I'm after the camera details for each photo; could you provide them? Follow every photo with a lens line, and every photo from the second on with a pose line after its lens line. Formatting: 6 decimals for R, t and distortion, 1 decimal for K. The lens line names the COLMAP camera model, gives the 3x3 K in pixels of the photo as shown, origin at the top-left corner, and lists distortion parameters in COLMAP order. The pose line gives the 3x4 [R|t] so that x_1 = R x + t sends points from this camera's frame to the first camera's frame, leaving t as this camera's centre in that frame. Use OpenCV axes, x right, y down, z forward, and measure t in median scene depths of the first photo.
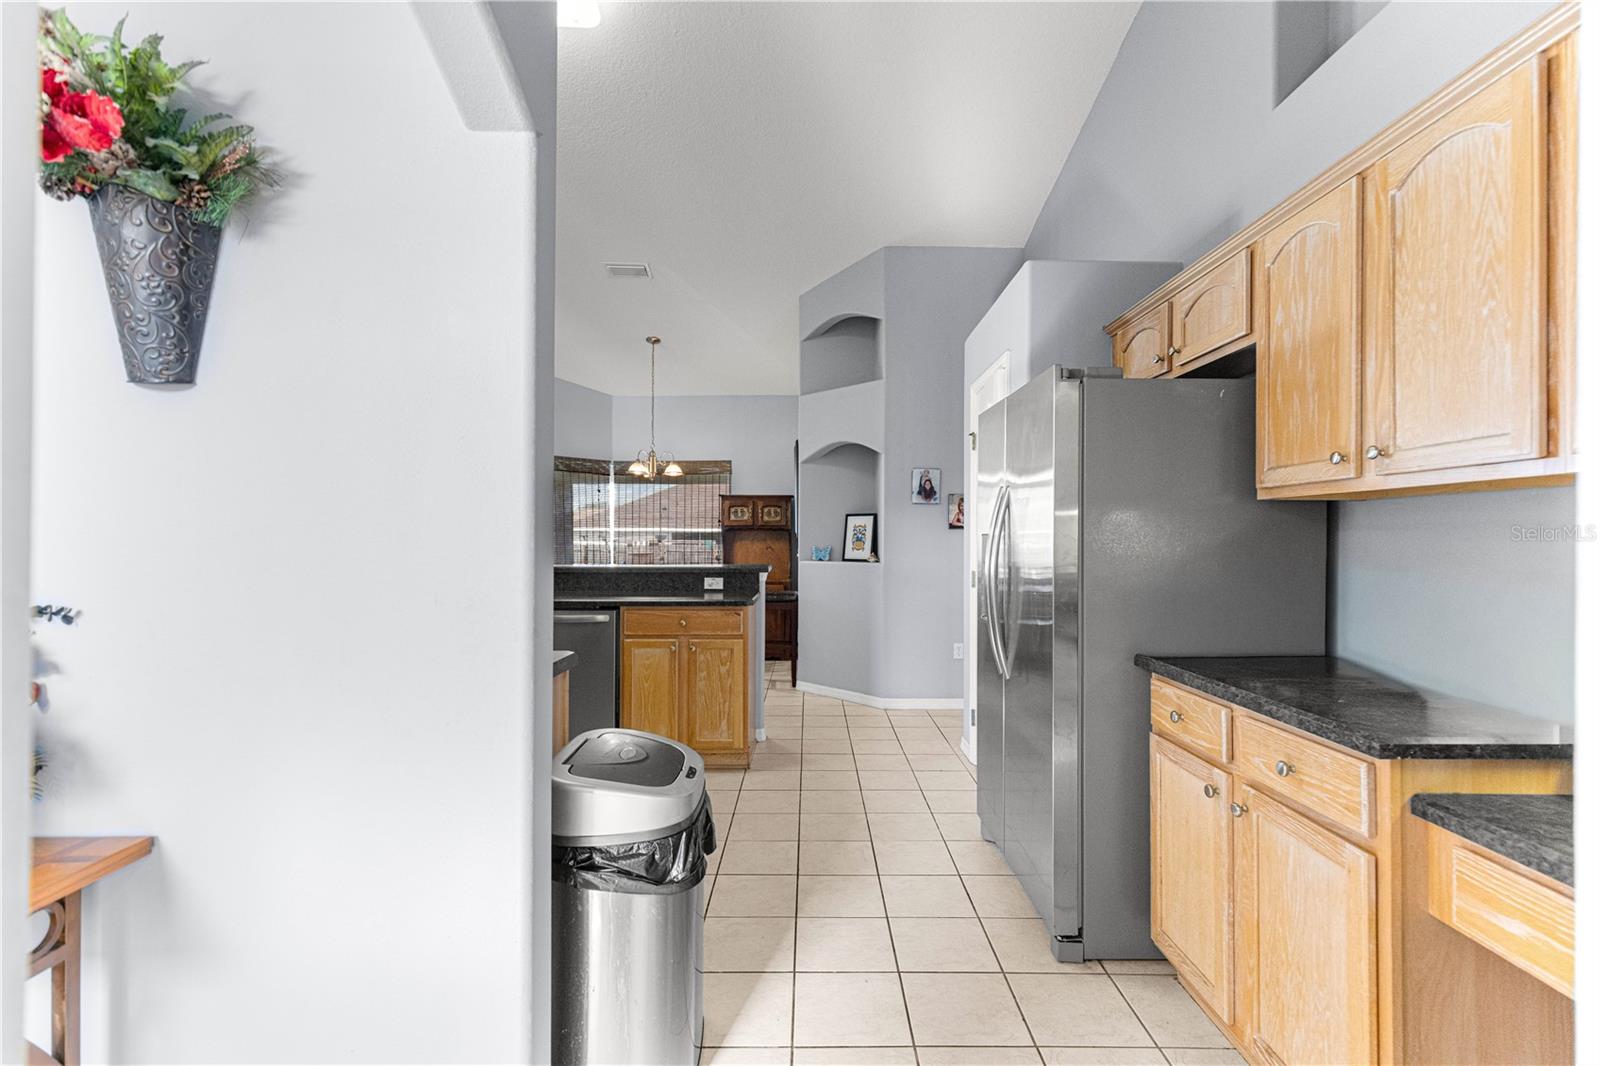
lens RADIAL K [[724.5, 0, 806.7], [0, 724.5, 535.3], [0, 0, 1]] dist [0.024971, 0.000041]
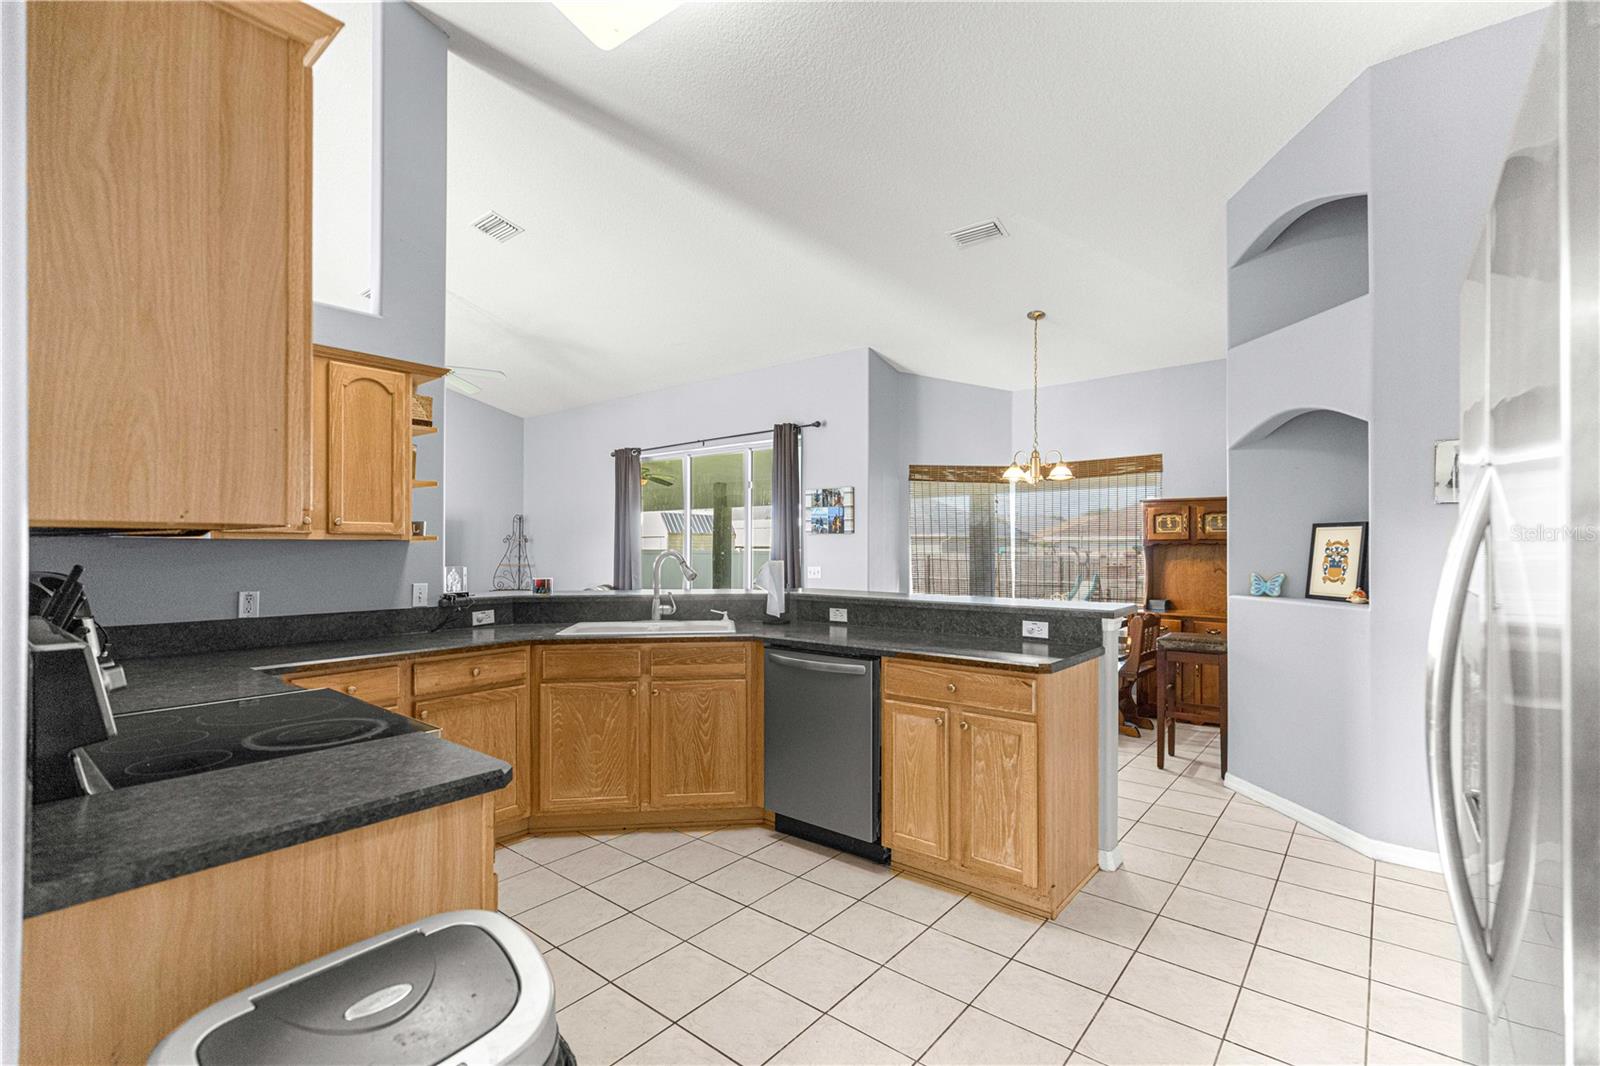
lens RADIAL K [[724.5, 0, 800.7], [0, 724.5, 546.9], [0, 0, 1]] dist [0.024971, 0.000041]
pose [[0.785683, -0.003020, -0.618622, 0.103148], [0.005548, 0.999982, 0.002164, -0.013688], [0.618604, -0.005132, 0.785686, 0.228294]]
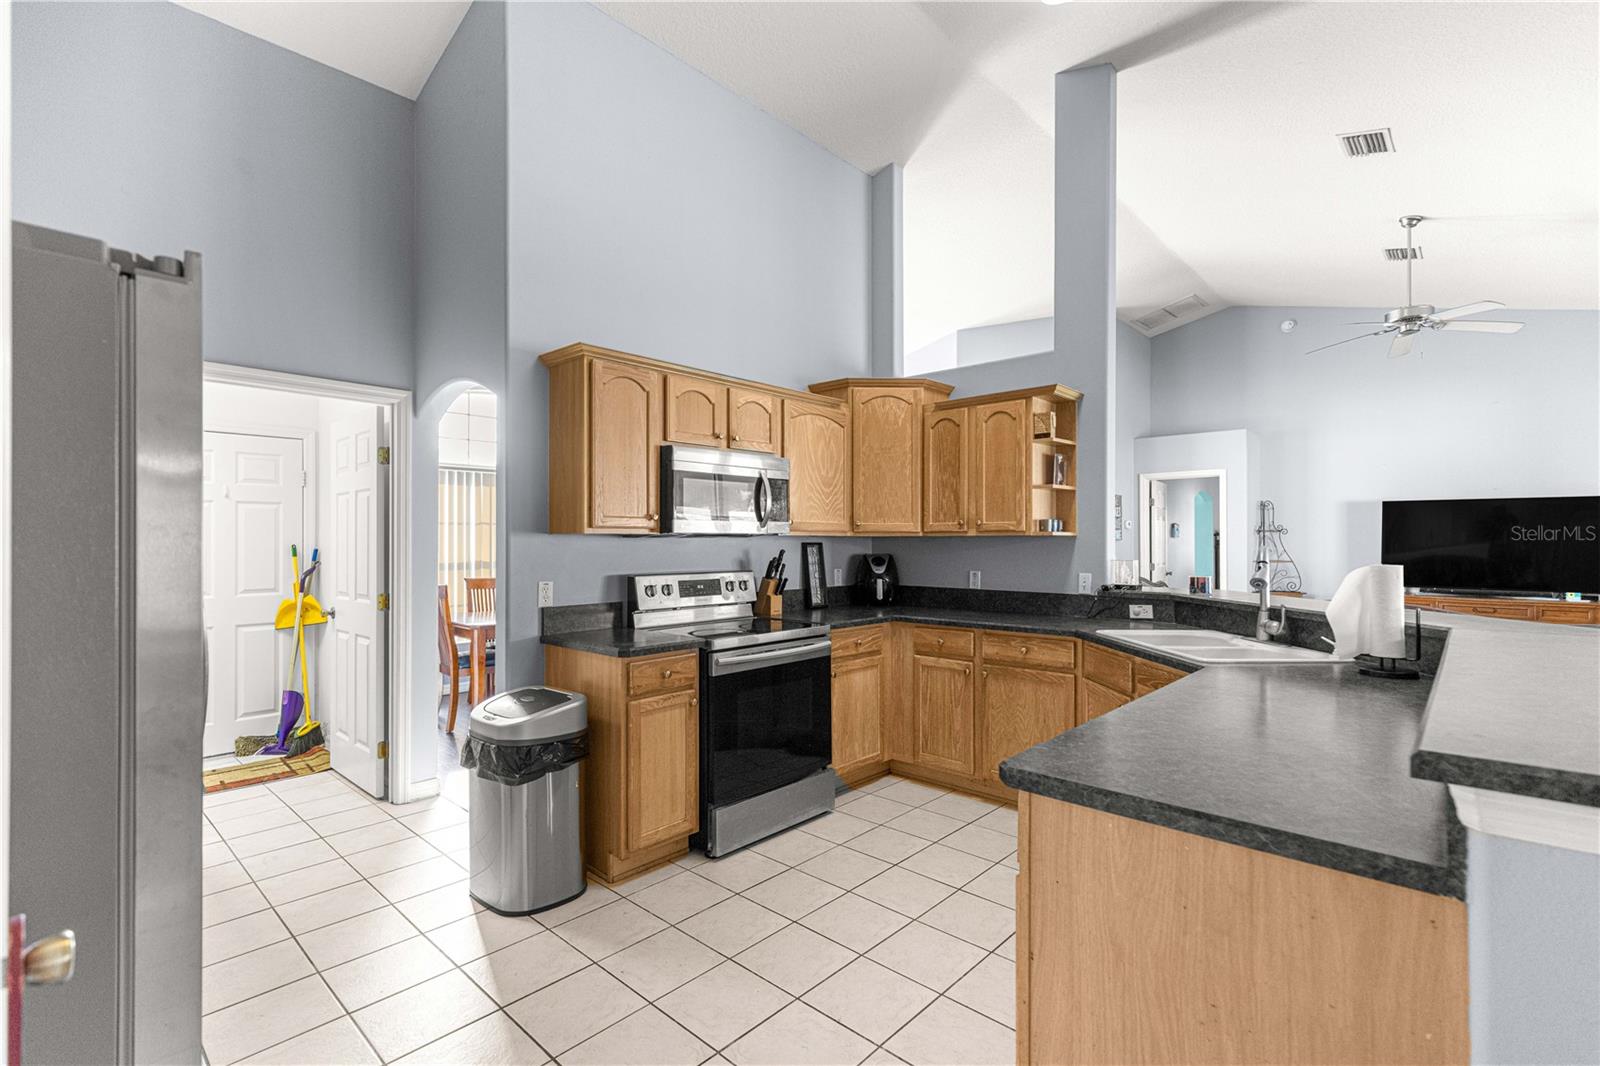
lens RADIAL K [[724.5, 0, 800.4], [0, 724.5, 537.4], [0, 0, 1]] dist [0.024971, 0.000041]
pose [[-0.674520, -0.008416, -0.738209, 0.134827], [0.002430, 0.999904, -0.013619, -0.010990], [0.738253, -0.010981, -0.674435, 0.524942]]
